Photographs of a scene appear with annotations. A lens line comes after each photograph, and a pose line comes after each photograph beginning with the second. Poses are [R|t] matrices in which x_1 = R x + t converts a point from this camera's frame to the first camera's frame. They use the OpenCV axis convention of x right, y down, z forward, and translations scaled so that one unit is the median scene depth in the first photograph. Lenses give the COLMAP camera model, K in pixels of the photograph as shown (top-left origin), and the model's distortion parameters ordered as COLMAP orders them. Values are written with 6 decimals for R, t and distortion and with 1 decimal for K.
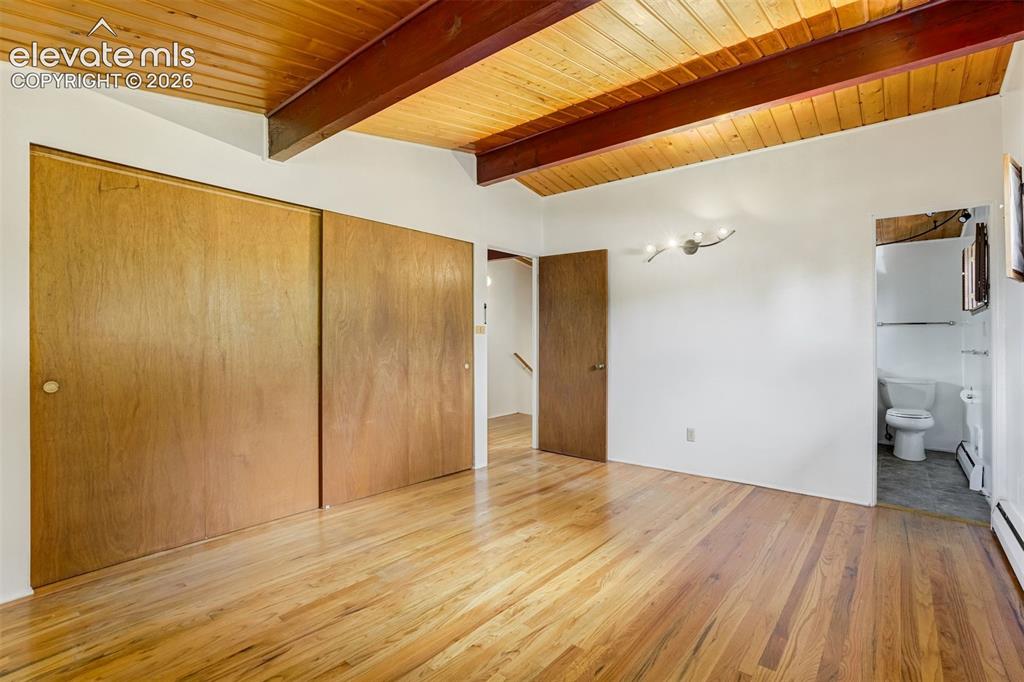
lens RADIAL K [[479.7, 0, 513.1], [0, 479.7, 336.8], [0, 0, 1]] dist [-0.051458, 0.017631]
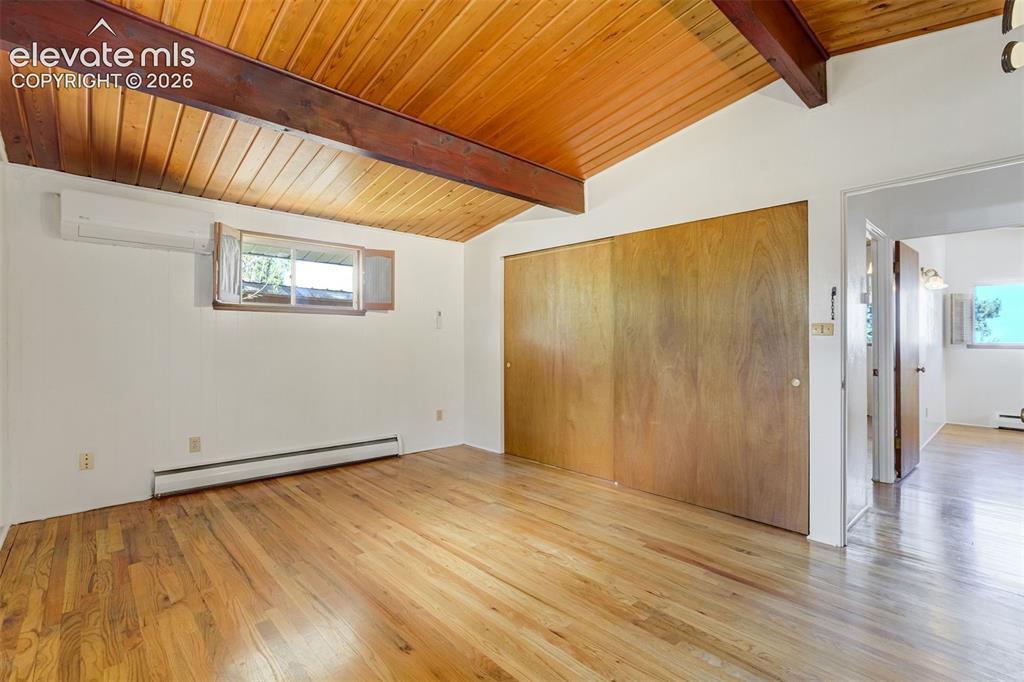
lens RADIAL K [[475.7, 0, 514.6], [0, 475.7, 343.9], [0, 0, 1]] dist [-0.000603, 0.000608]
pose [[-0.129863, 0.001108, -0.991531, 0.829047], [0.004810, 0.999988, 0.000488, 0.004716], [0.991520, -0.004705, -0.129867, 0.898366]]
